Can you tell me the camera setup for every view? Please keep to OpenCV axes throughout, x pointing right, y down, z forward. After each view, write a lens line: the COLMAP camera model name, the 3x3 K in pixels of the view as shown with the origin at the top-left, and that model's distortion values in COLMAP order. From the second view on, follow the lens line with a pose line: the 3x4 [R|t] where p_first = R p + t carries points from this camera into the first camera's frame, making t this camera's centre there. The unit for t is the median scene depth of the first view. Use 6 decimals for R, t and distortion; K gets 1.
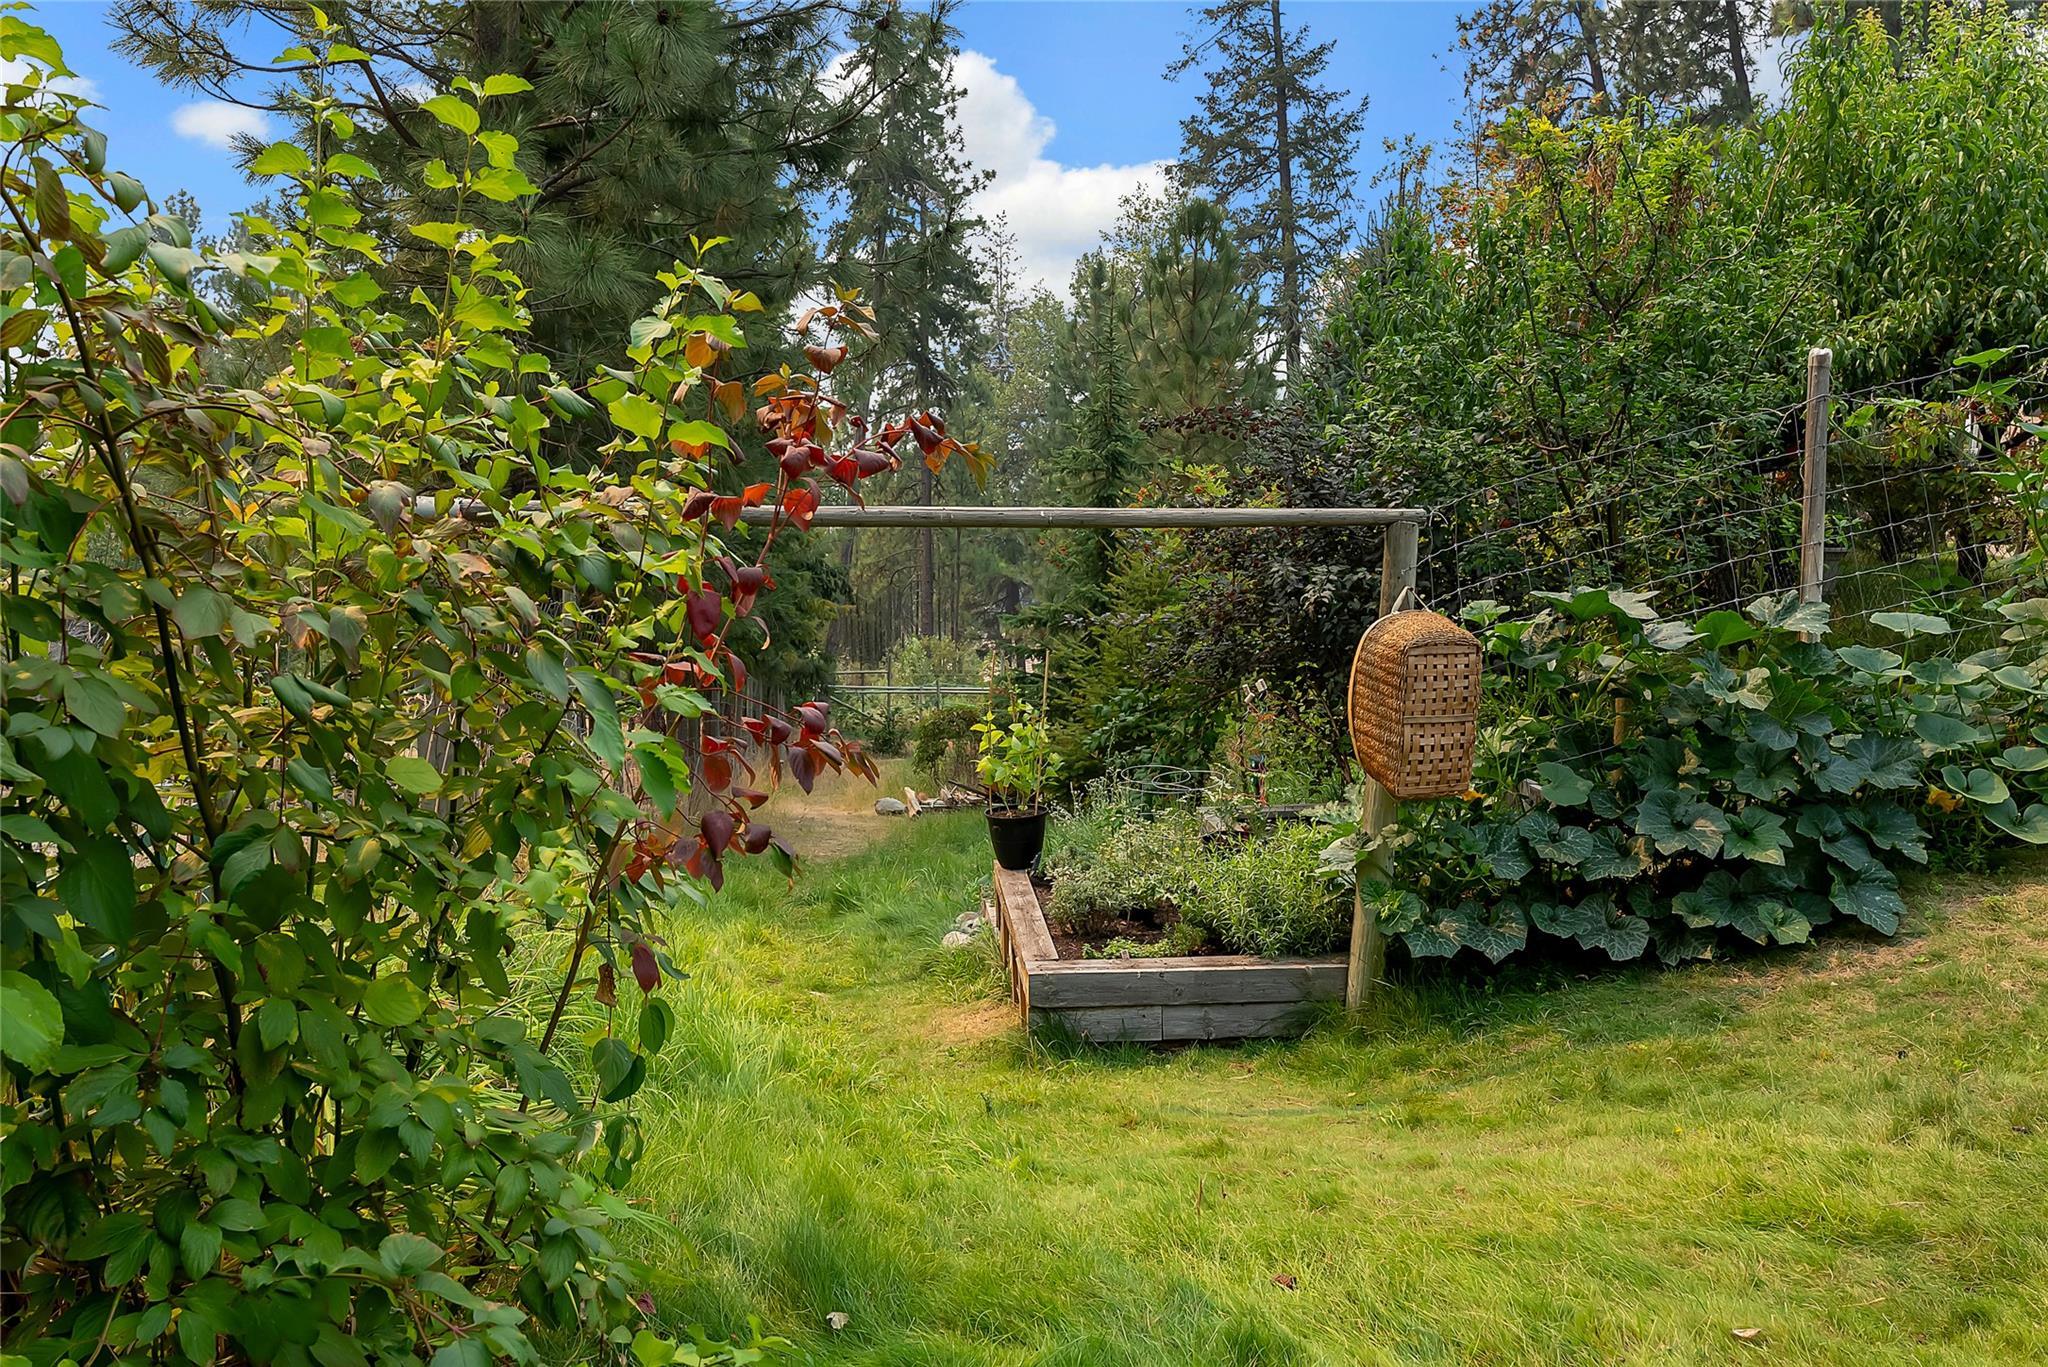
lens RADIAL K [[1831.0, 0, 1024.6], [0, 1831.0, 686.1], [0, 0, 1]] dist [0.017660, 0.001519]
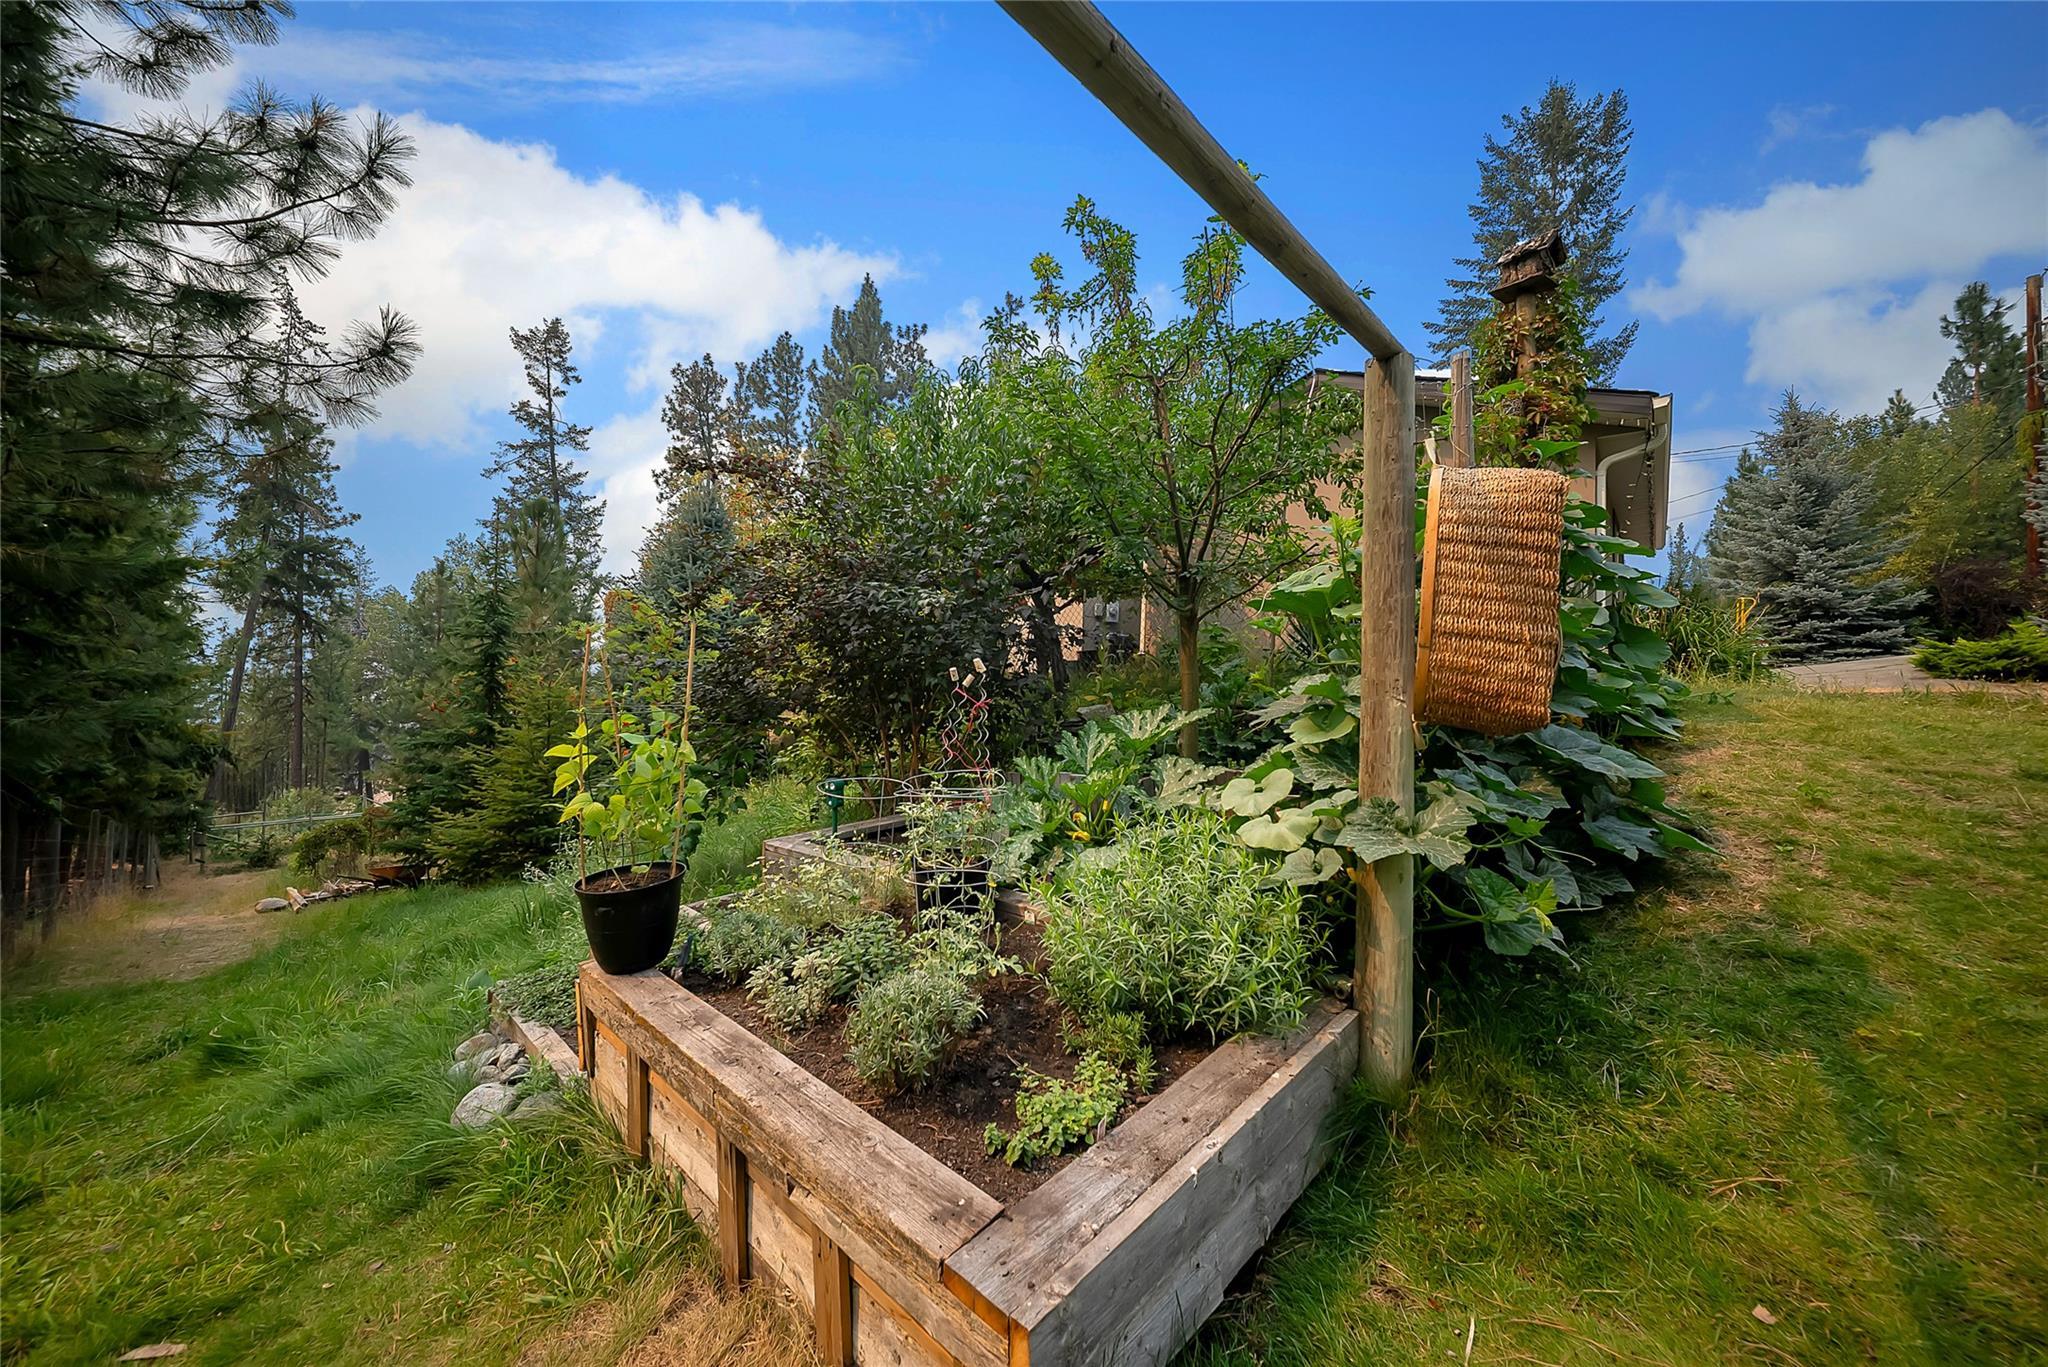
lens RADIAL K [[744.6, 0, 1013.3], [0, 744.6, 665.0], [0, 0, 1]] dist [-0.001585, -0.000010]
pose [[0.753196, 0.015351, 0.657618, -0.012822], [0.091835, 0.987483, -0.128233, 0.006843], [-0.651355, 0.156977, 0.742358, 0.119418]]
